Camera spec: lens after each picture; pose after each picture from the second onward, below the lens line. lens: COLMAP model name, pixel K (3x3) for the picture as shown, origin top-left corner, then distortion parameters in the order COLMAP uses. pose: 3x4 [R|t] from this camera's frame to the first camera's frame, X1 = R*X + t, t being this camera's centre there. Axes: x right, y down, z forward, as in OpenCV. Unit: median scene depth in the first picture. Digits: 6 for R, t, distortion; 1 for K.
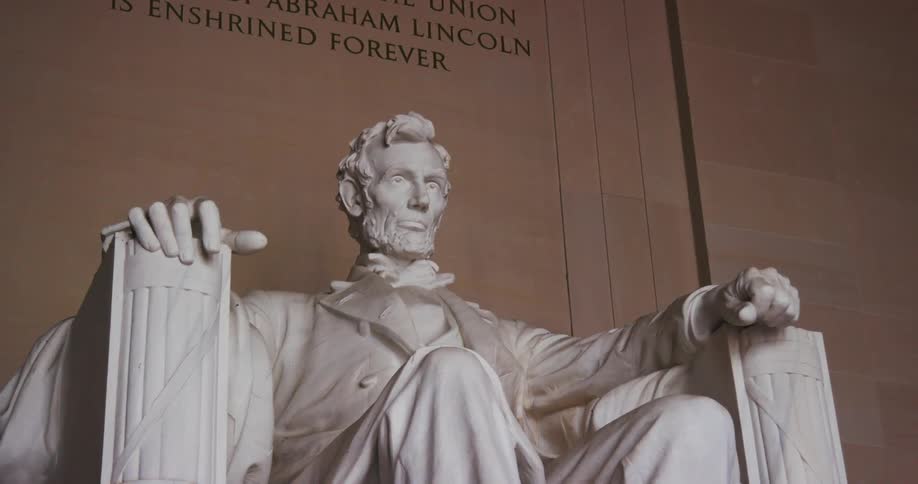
lens RADIAL K [[2008.1, 0, 459.0], [0, 2008.1, 242.0], [0, 0, 1]] dist [0.231050, 0.038968]
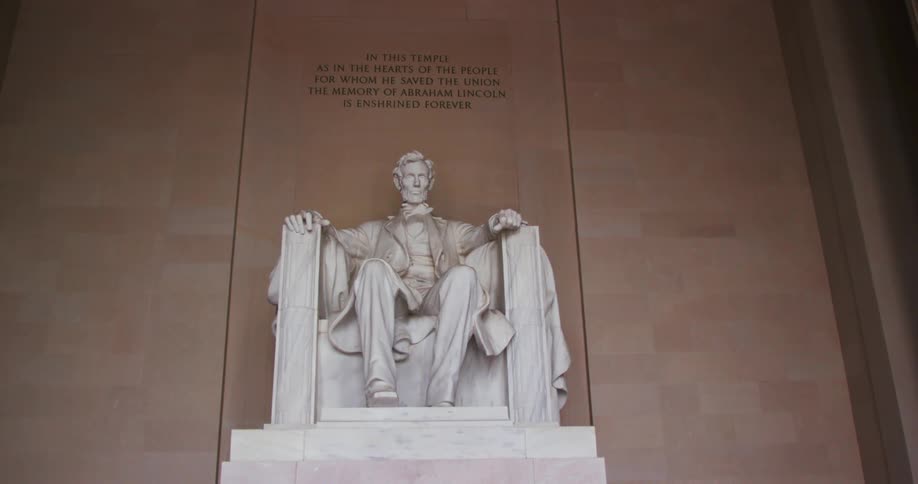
lens RADIAL K [[881.5, 0, 459.0], [0, 881.5, 242.0], [0, 0, 1]] dist [-0.098803, -0.001149]
pose [[0.961335, -0.082354, -0.262779, 0.356014], [0.125507, 0.980396, 0.151895, -0.120849], [0.245118, -0.179002, 0.952825, -0.182239]]
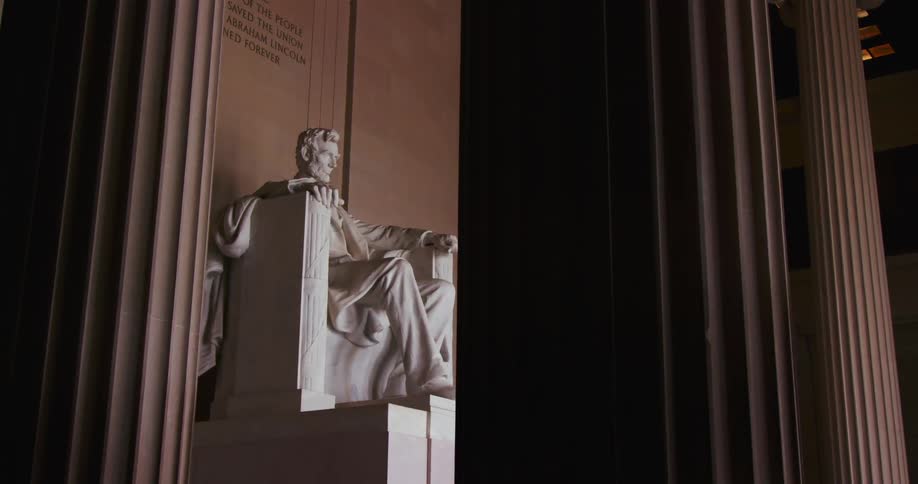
lens RADIAL K [[1190.0, 0, 459.0], [0, 1190.0, 242.0], [0, 0, 1]] dist [0.006277, -0.000015]
pose [[0.810507, 0.223465, 0.541426, -0.759848], [-0.344391, 0.929514, 0.131906, -0.202205], [-0.473786, -0.293373, 0.830337, -0.515391]]
